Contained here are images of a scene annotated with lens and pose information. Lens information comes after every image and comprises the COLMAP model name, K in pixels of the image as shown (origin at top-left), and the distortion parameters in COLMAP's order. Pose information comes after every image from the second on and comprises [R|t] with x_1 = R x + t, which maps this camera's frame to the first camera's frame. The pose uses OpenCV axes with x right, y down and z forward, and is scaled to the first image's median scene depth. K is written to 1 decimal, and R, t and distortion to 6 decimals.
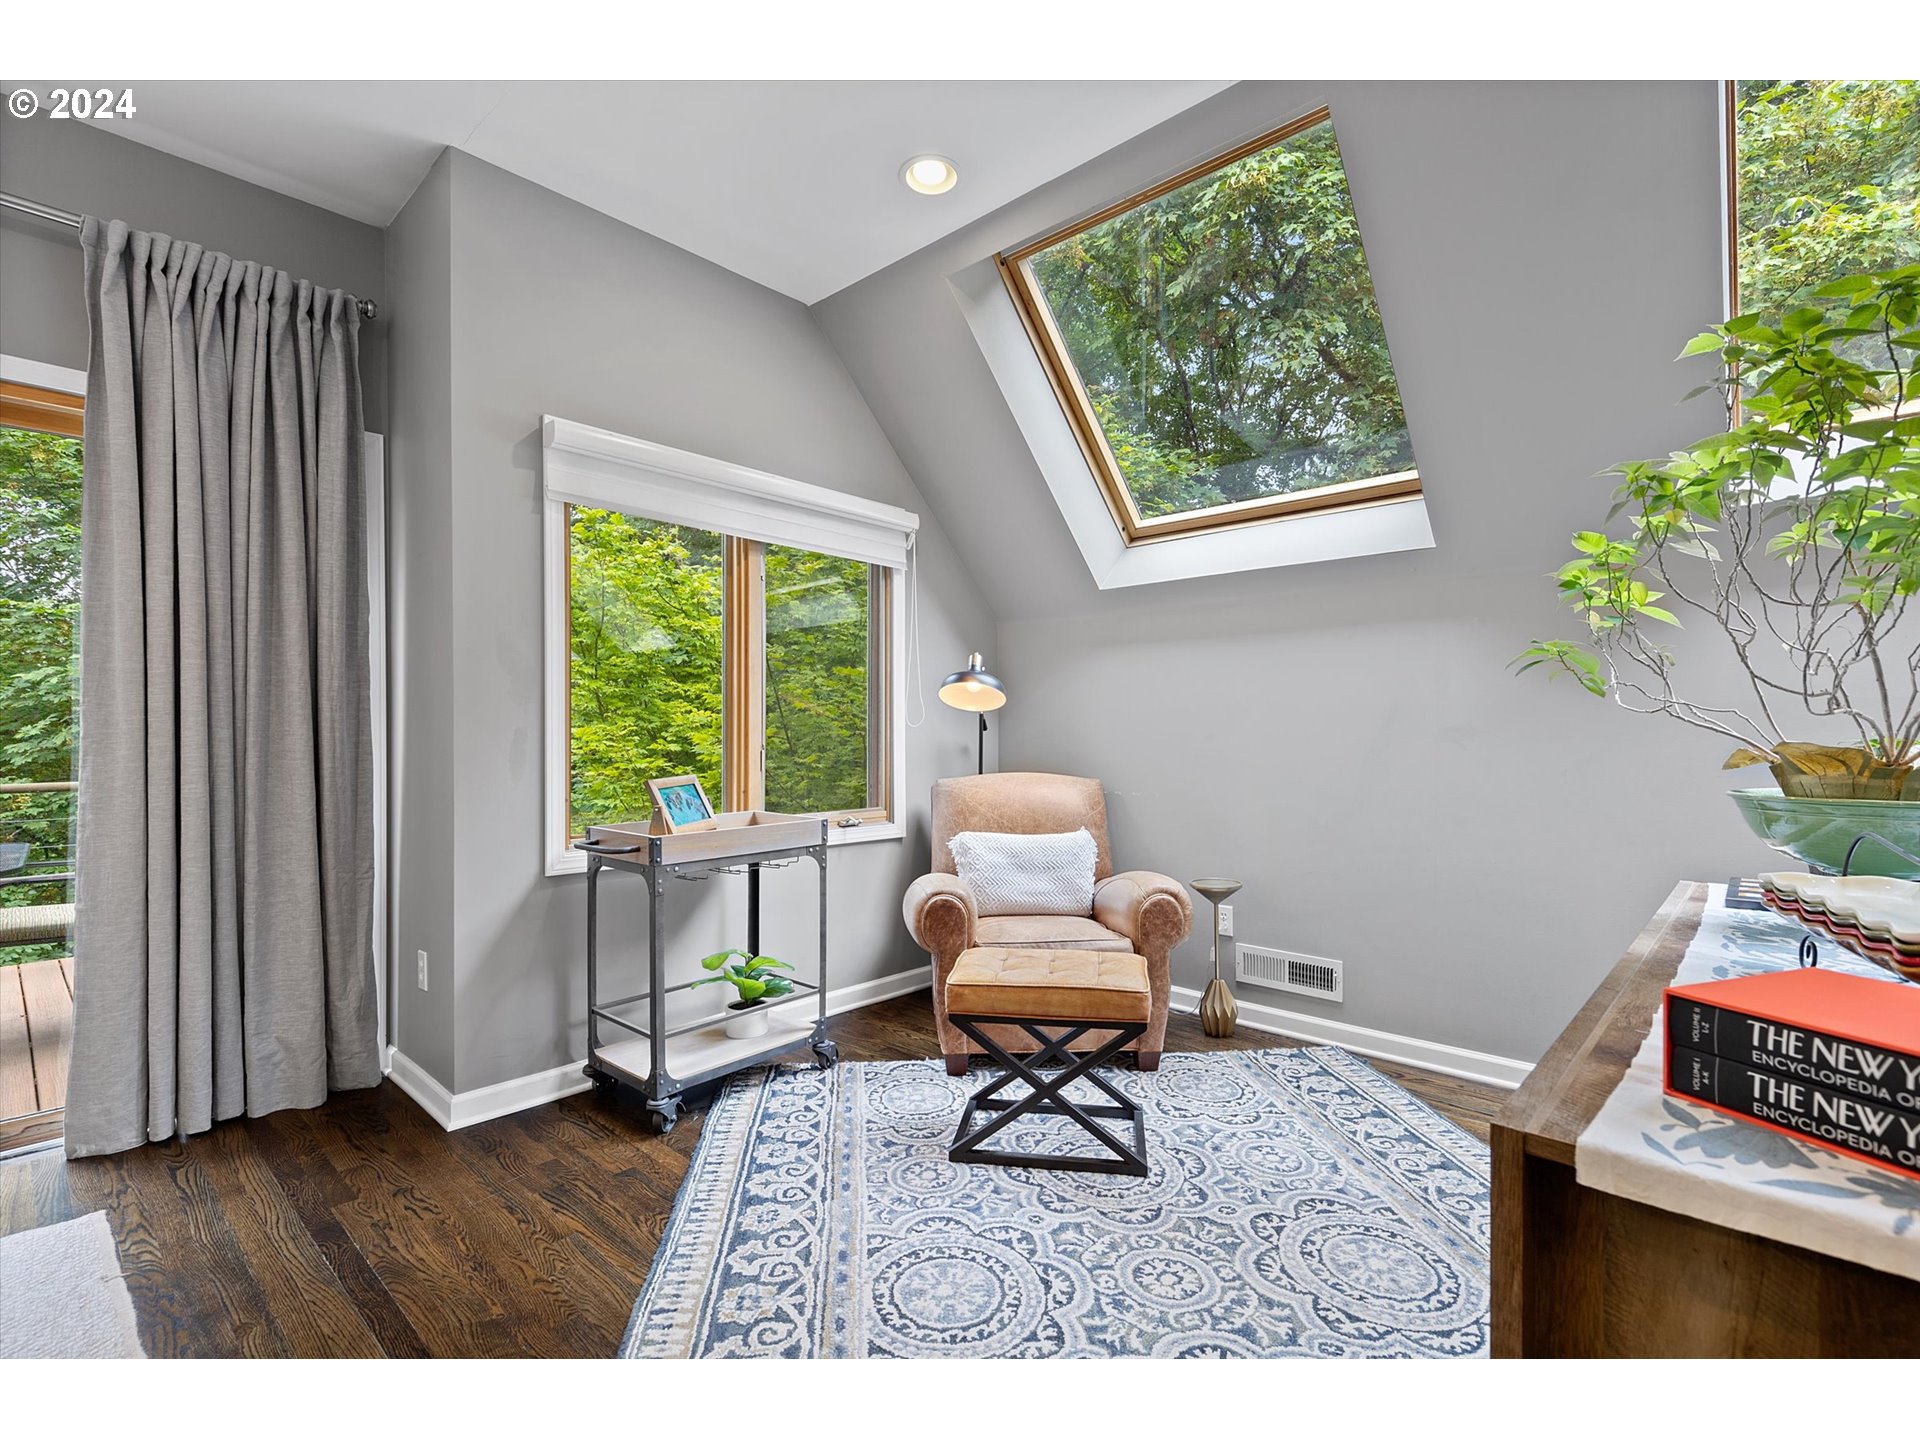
lens RADIAL K [[881.0, 0, 962.9], [0, 881.0, 728.4], [0, 0, 1]] dist [0.002371, 0.000426]
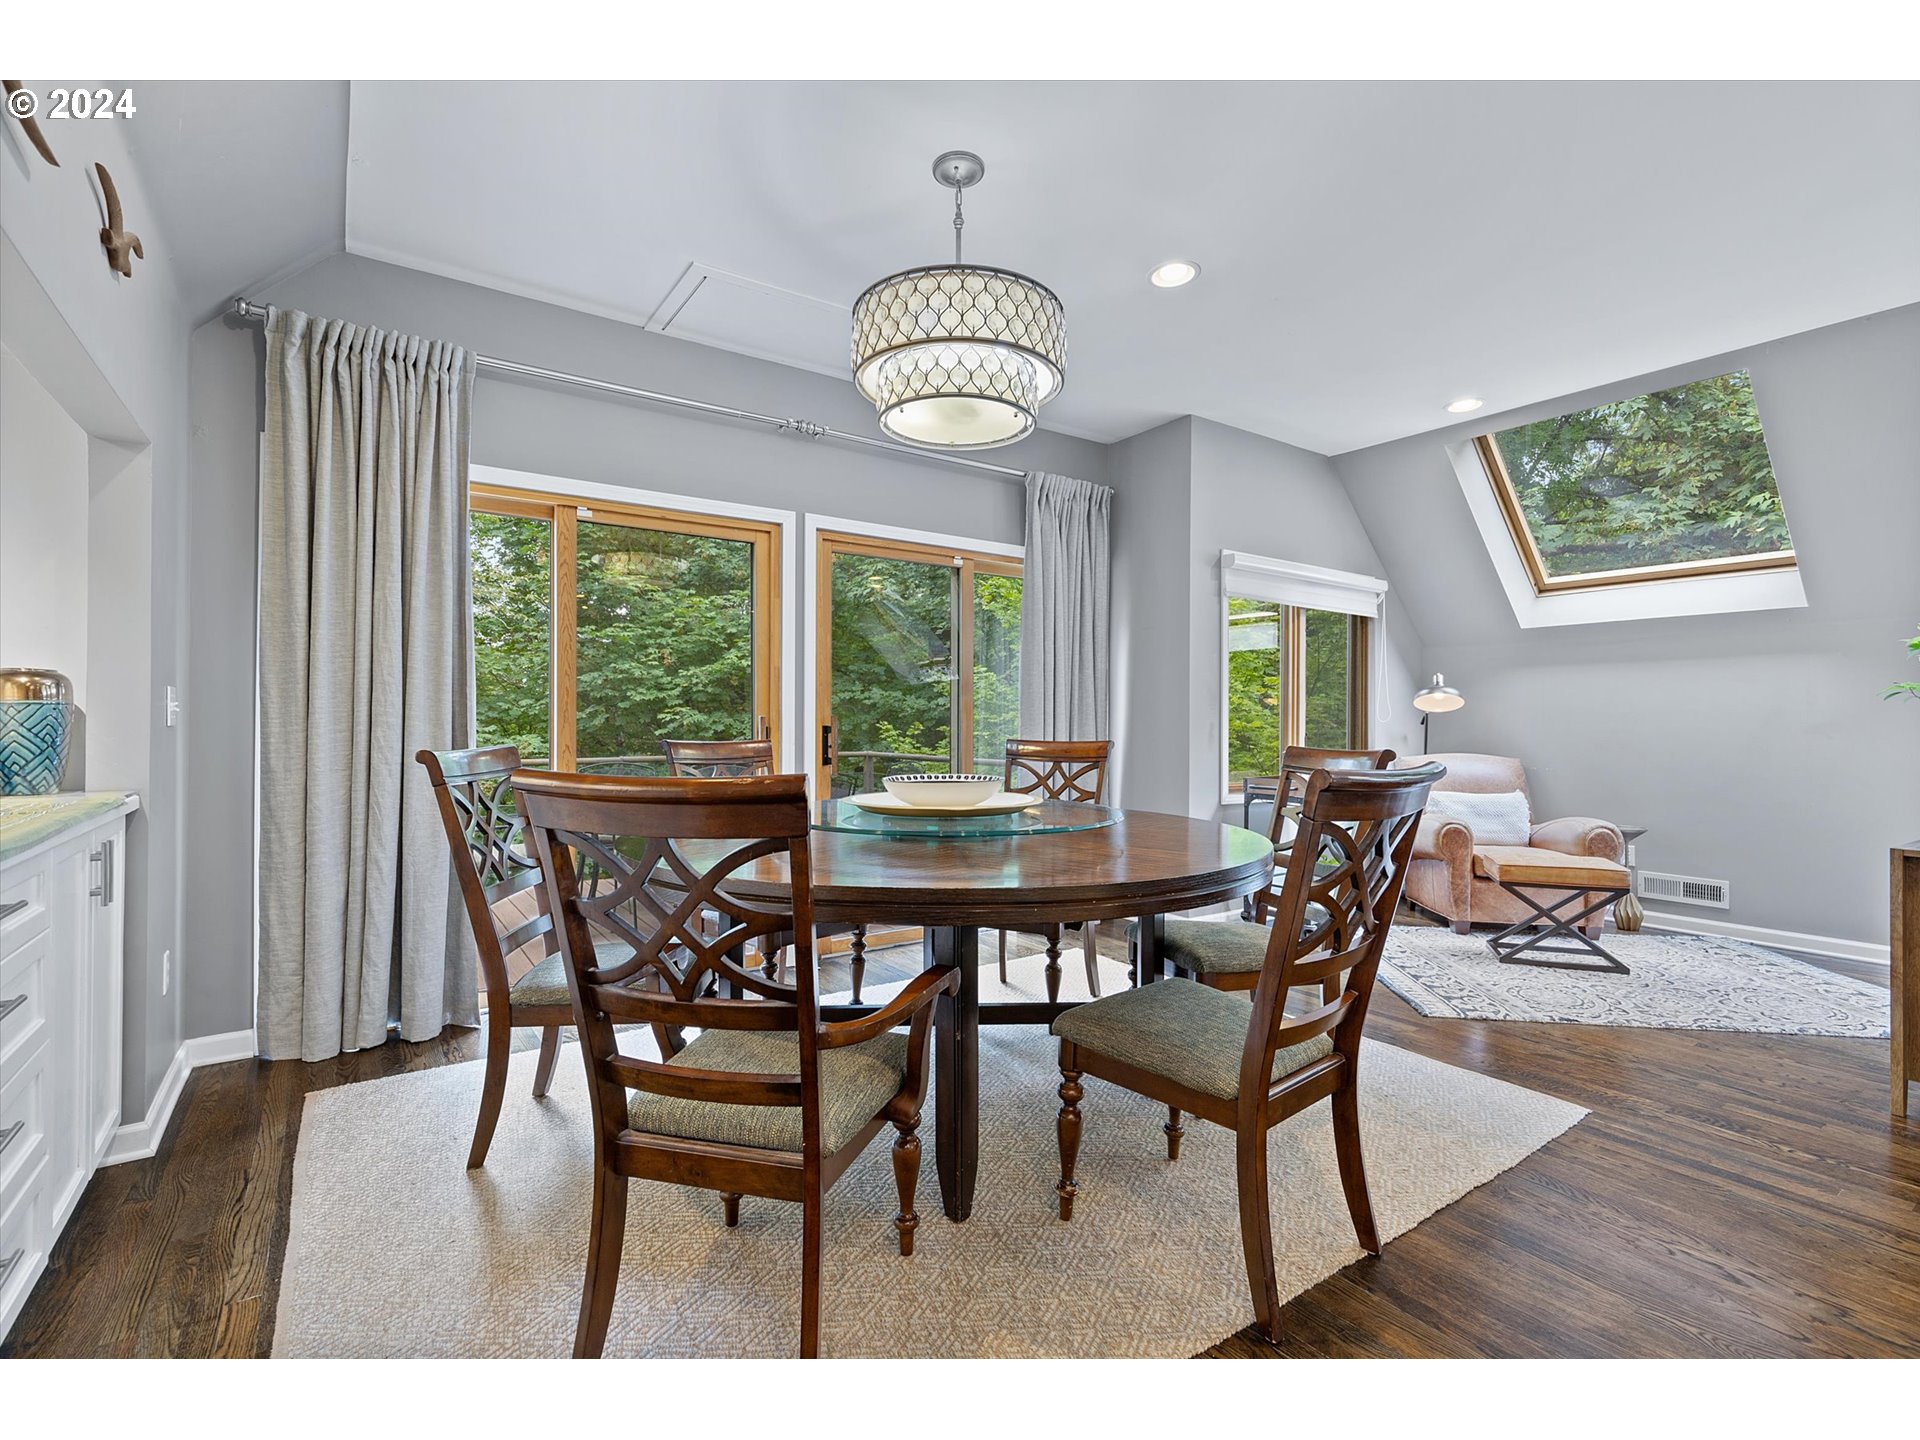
lens RADIAL K [[881.0, 0, 952.7], [0, 881.0, 717.3], [0, 0, 1]] dist [0.002371, 0.000426]
pose [[0.975445, 0.002011, -0.220233, -0.484220], [-0.002868, 0.999990, -0.003572, -0.002892], [0.220223, 0.004115, 0.975441, -0.690826]]
